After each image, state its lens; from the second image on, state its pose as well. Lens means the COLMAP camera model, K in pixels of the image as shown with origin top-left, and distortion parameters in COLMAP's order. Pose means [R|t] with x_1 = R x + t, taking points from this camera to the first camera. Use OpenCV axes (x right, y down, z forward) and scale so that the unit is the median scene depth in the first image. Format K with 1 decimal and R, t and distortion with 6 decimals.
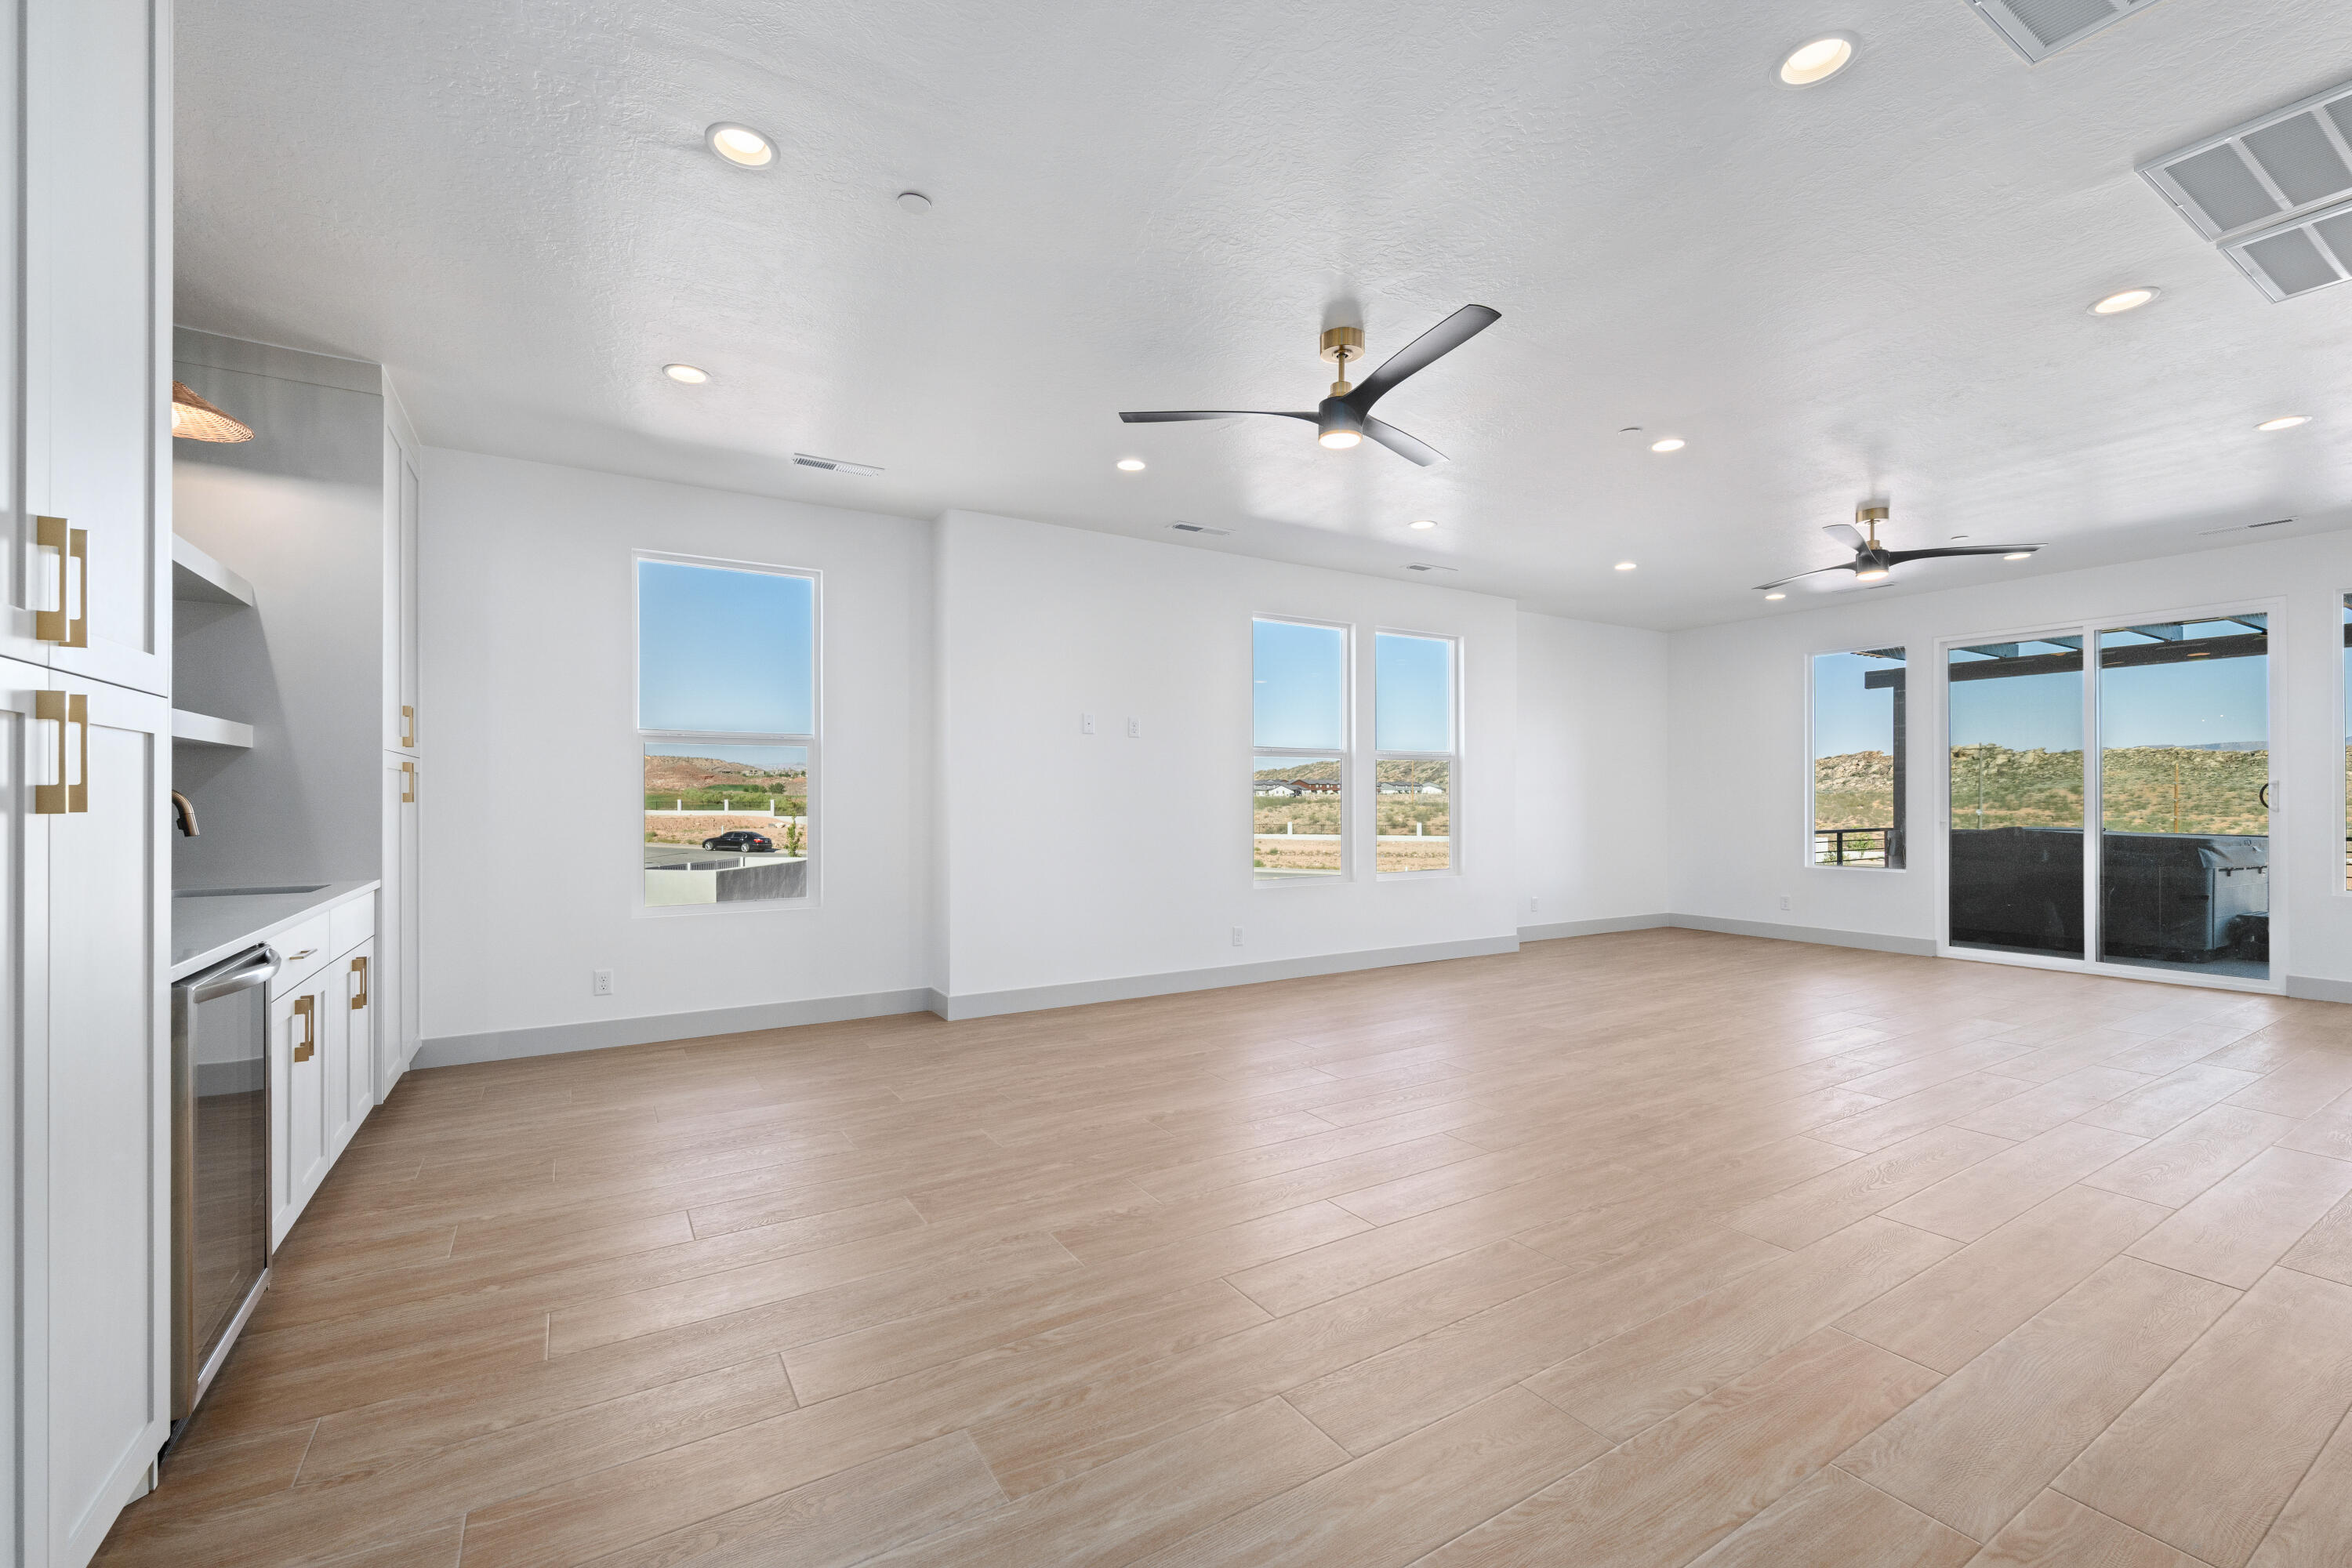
lens RADIAL K [[968.0, 0, 1163.6], [0, 968.0, 802.7], [0, 0, 1]] dist [0.002192, -0.000565]
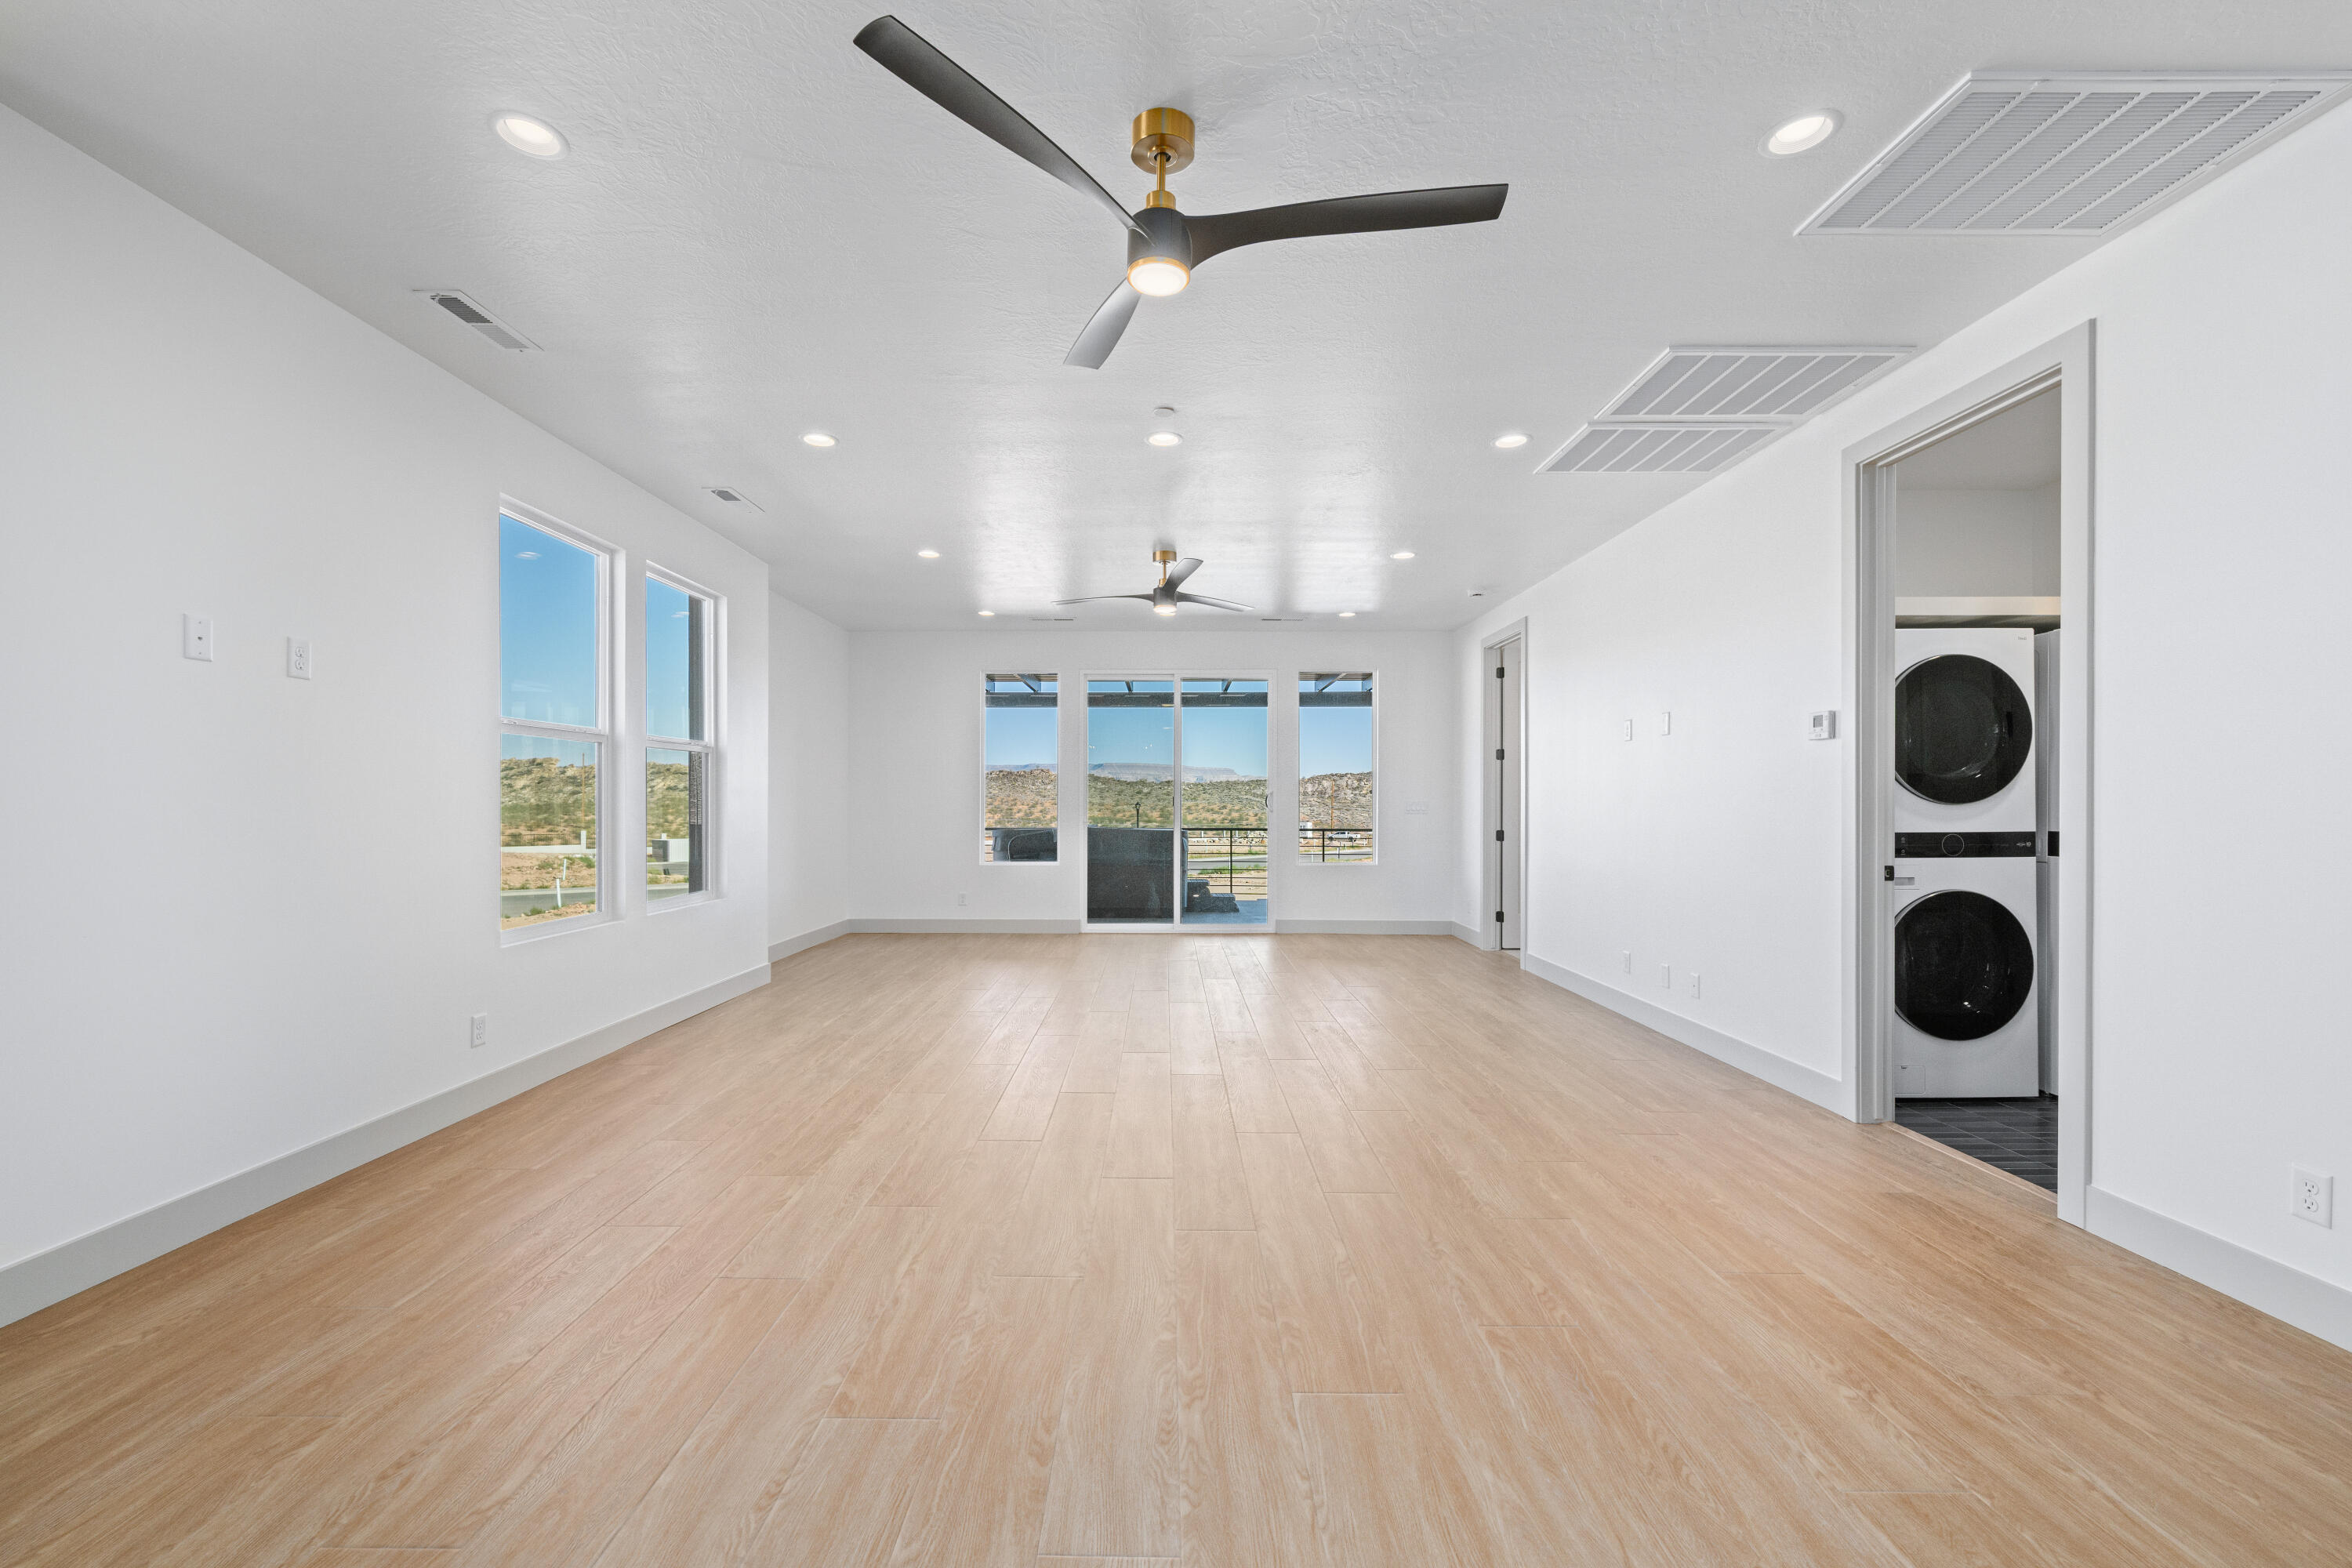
lens RADIAL K [[968.0, 0, 1163.6], [0, 968.0, 802.7], [0, 0, 1]] dist [0.002192, -0.000565]
pose [[0.530803, 0.001946, 0.847493, -0.200887], [0.001753, 0.999993, -0.003394, 0.000291], [-0.847493, 0.003287, 0.530796, 0.317143]]
